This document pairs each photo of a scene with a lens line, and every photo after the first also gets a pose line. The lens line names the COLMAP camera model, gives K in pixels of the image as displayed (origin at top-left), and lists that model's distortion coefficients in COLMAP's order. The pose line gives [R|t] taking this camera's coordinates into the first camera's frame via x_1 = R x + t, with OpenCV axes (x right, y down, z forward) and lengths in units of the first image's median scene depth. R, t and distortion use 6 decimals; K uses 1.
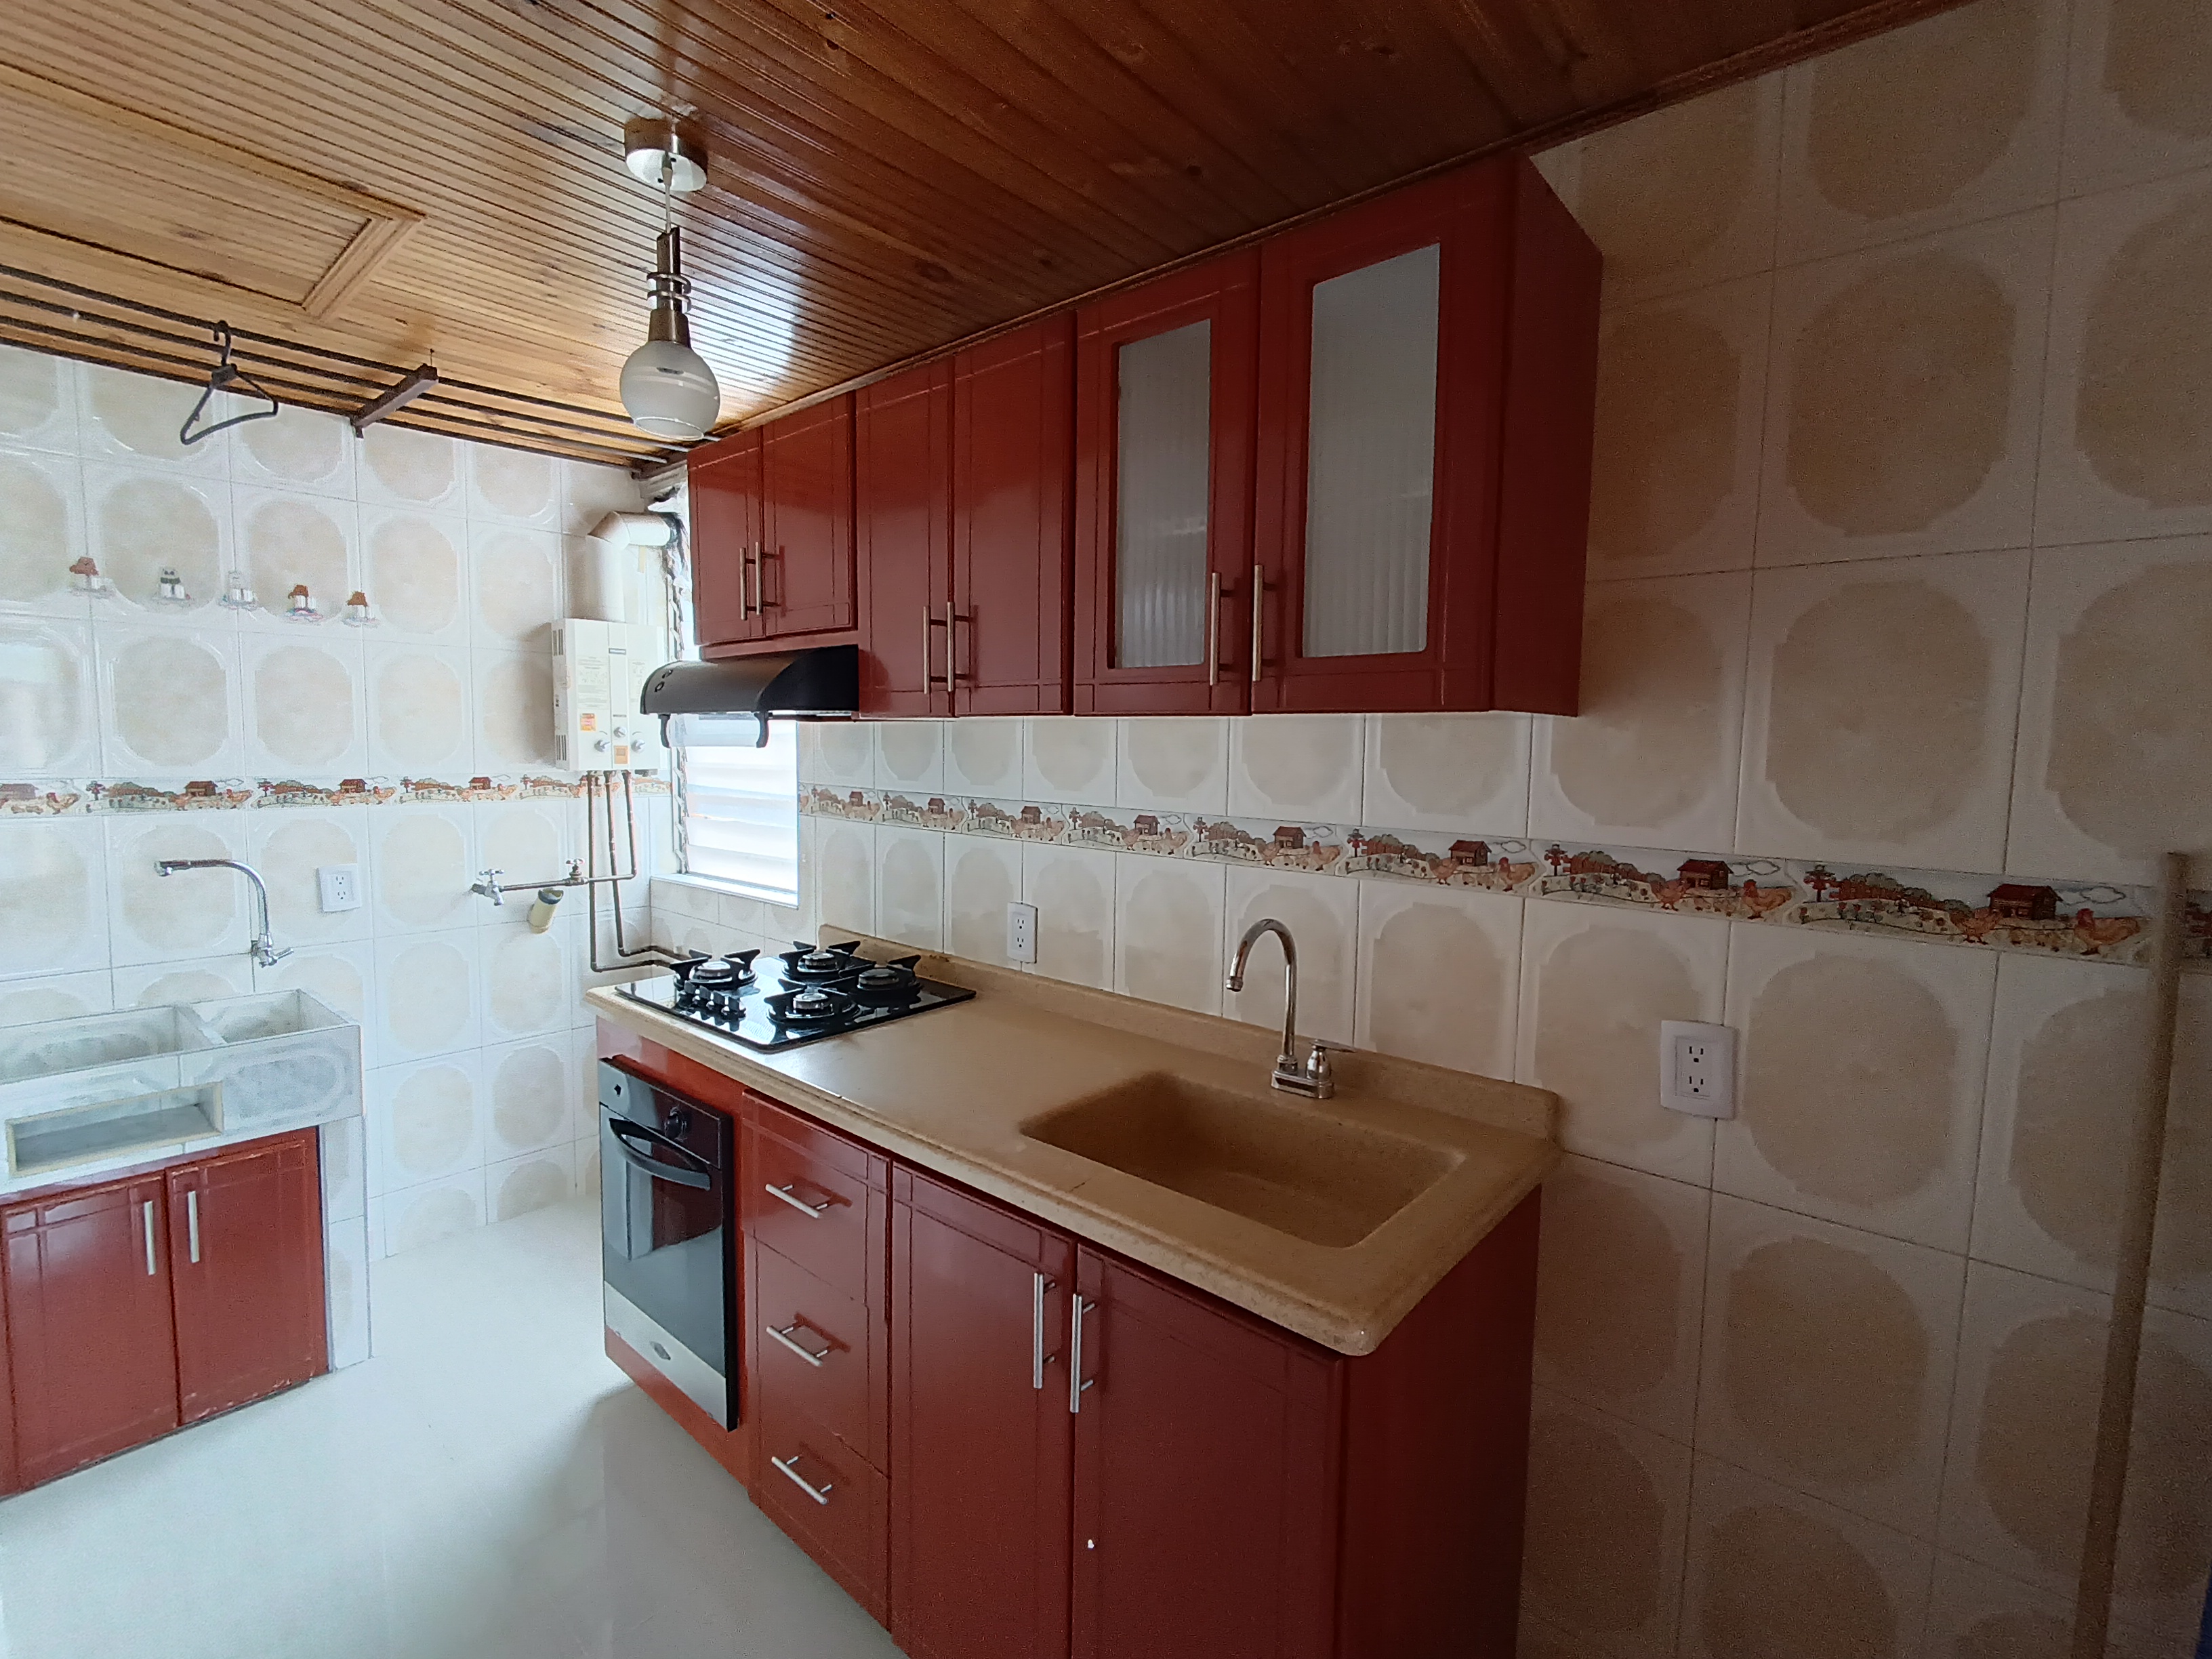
lens RADIAL K [[1008.0, 0, 1073.4], [0, 1008.0, 821.4], [0, 0, 1]] dist [-0.000947, 0.000770]
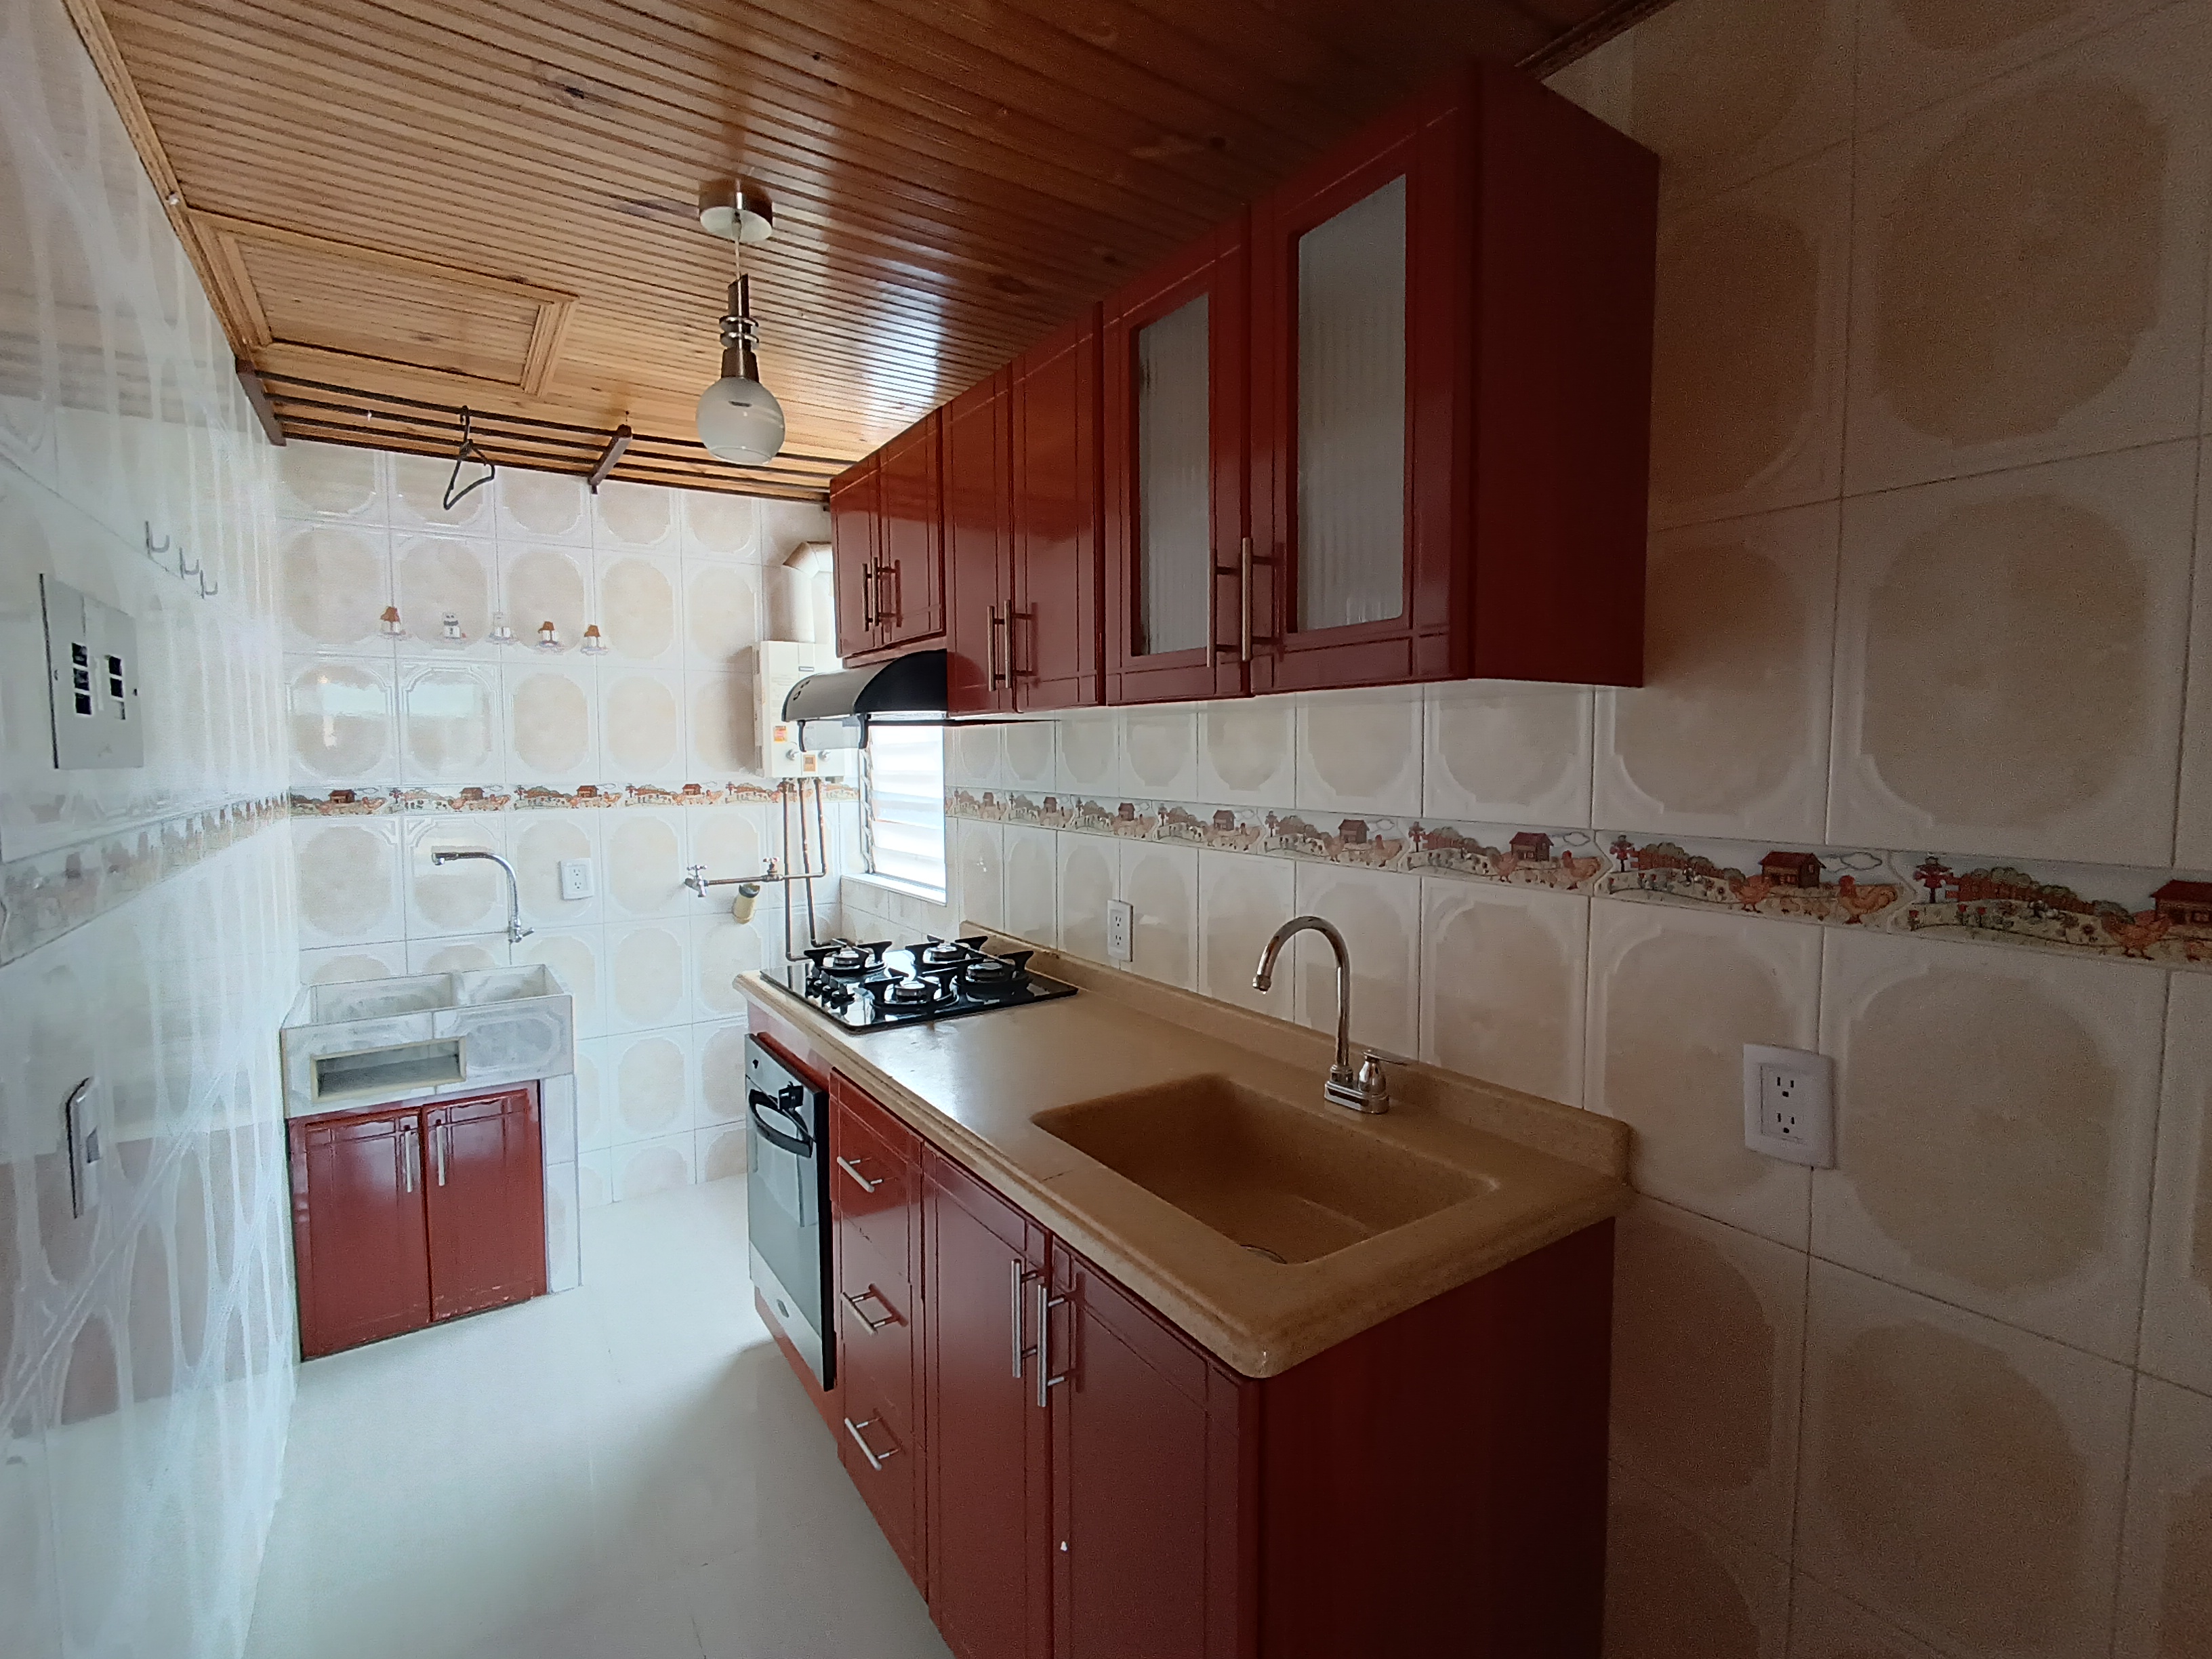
lens RADIAL K [[1010.8, 0, 1086.5], [0, 1010.8, 815.6], [0, 0, 1]] dist [0.000155, 0.000528]
pose [[0.965472, -0.001777, -0.260500, 0.198431], [-0.003449, 0.999802, -0.019603, 0.018620], [0.260483, 0.019825, 0.965275, 0.030396]]
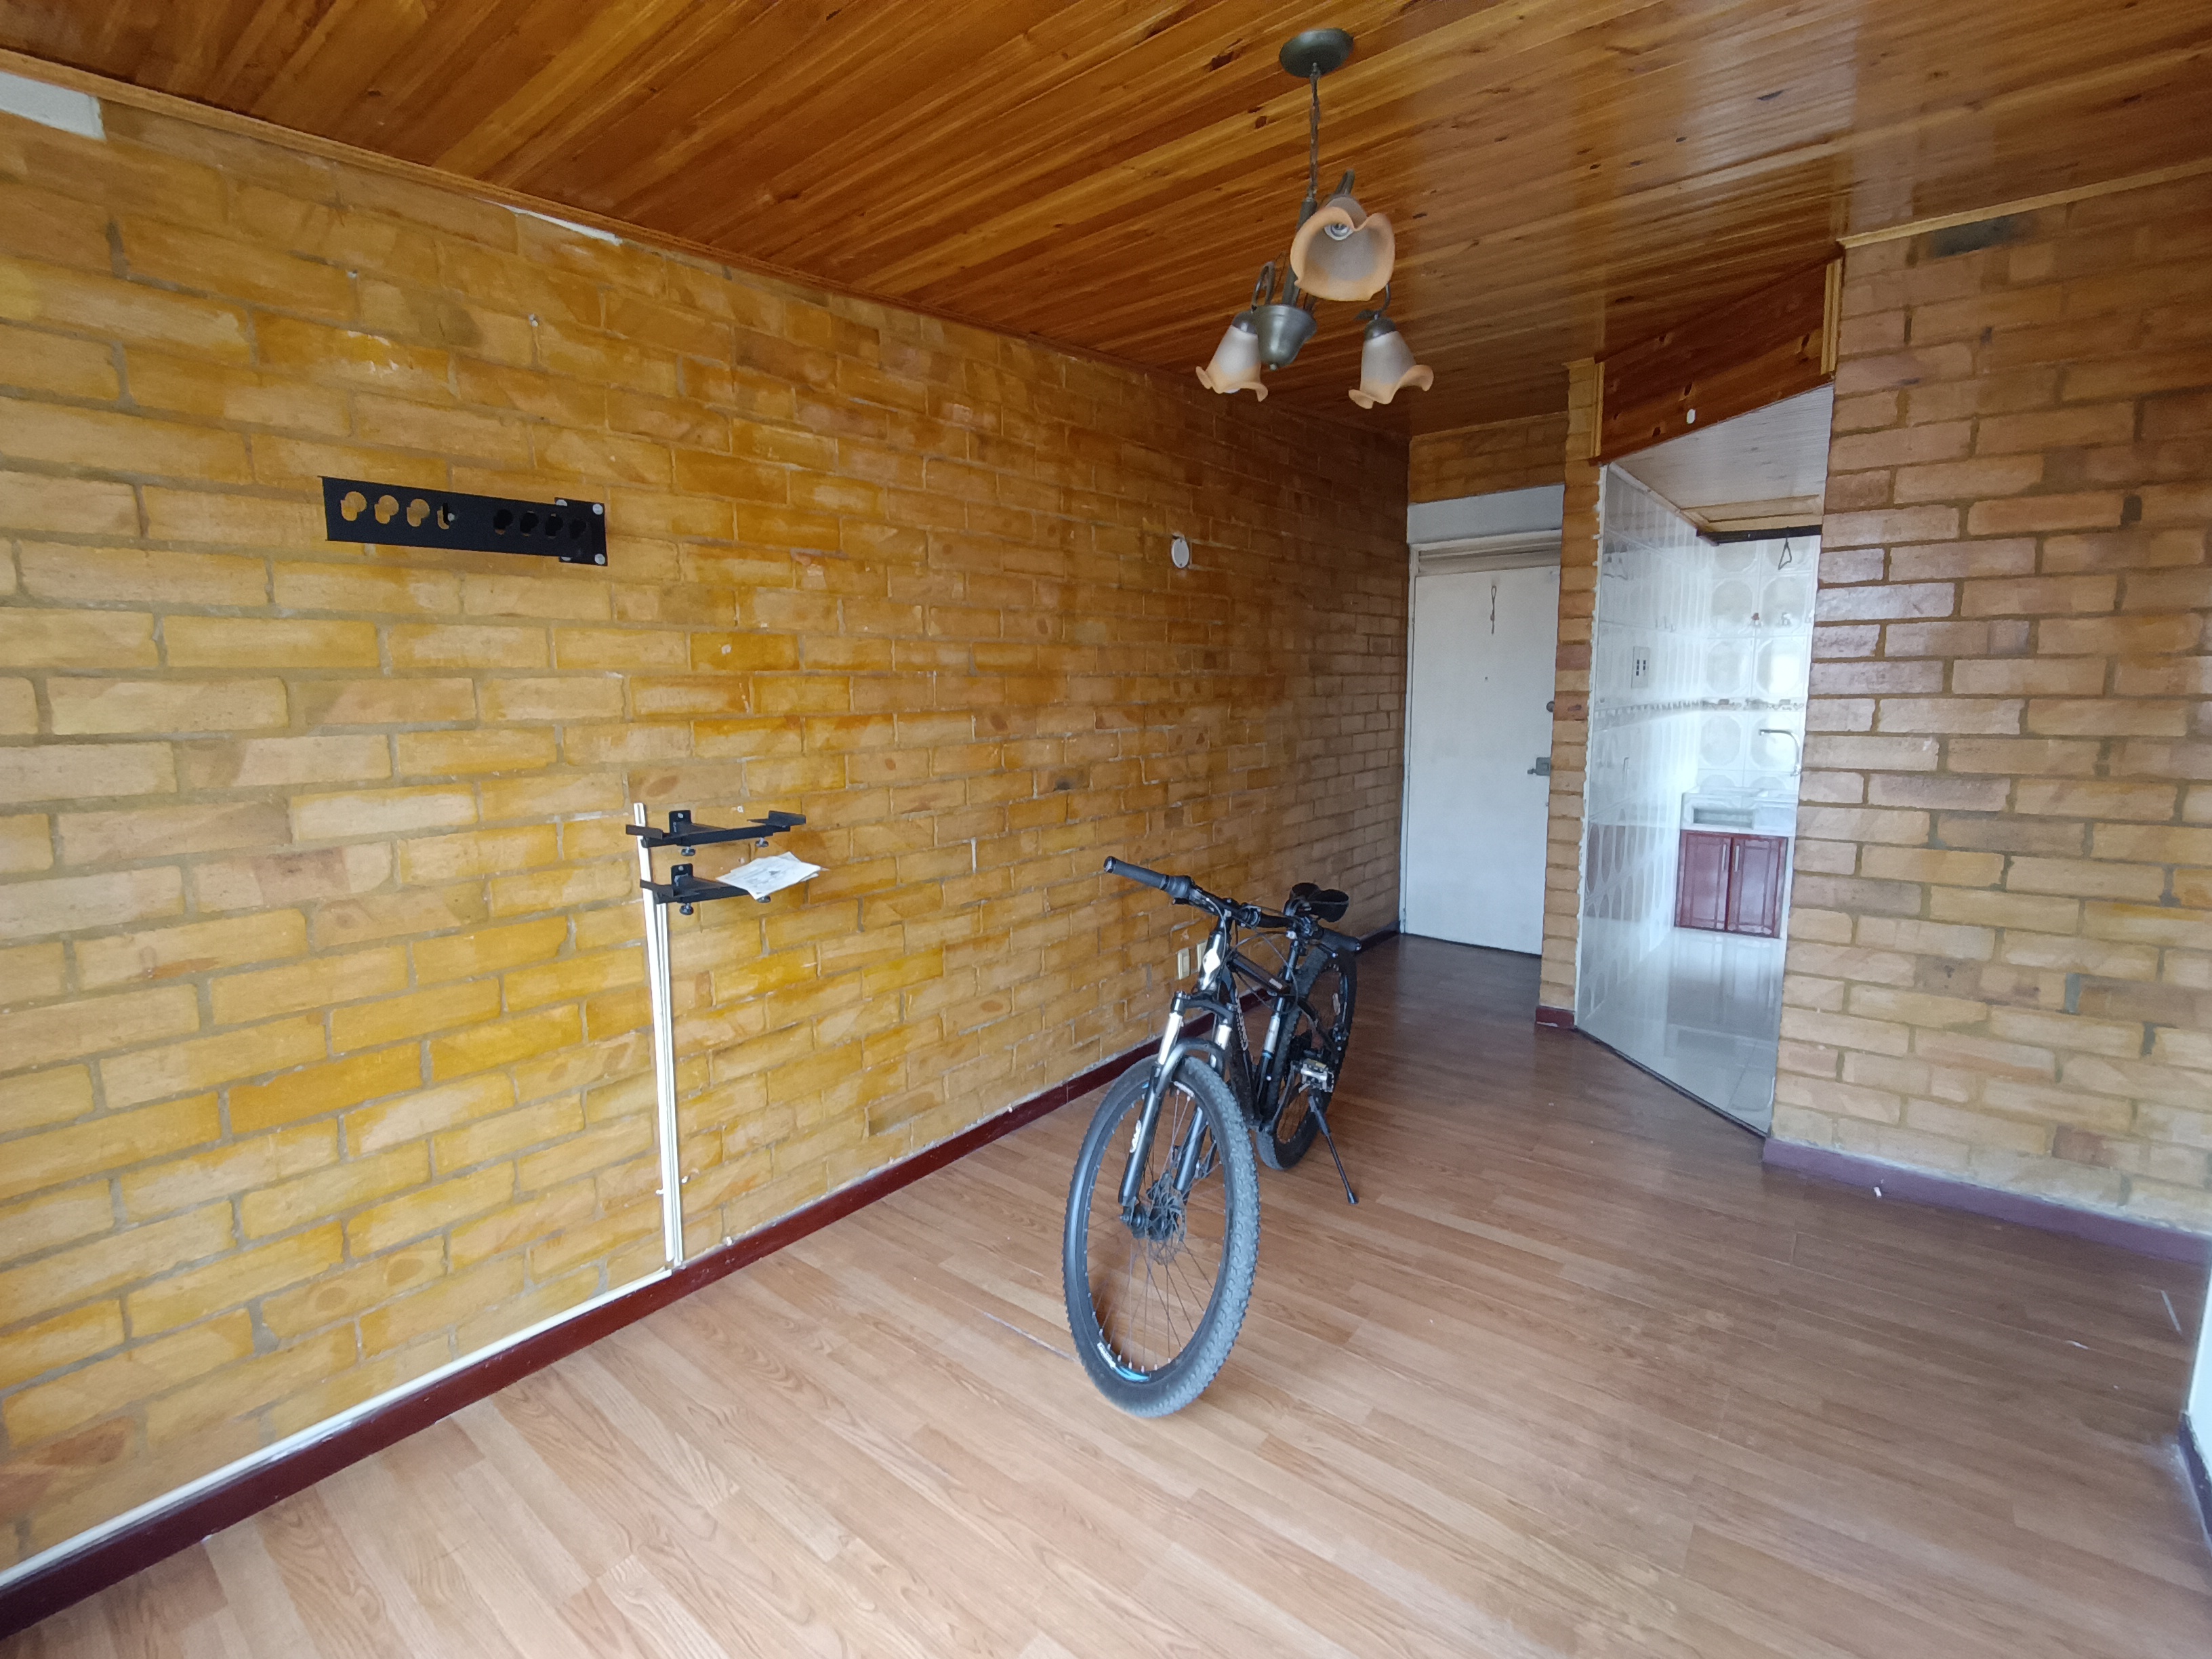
lens RADIAL K [[1001.8, 0, 1088.6], [0, 1001.8, 825.2], [0, 0, 1]] dist [-0.003207, -0.000919]
pose [[0.047244, 0.123721, -0.991192, 1.855579], [-0.068459, 0.990368, 0.120355, 0.108702], [0.996535, 0.062170, 0.055259, -0.983951]]
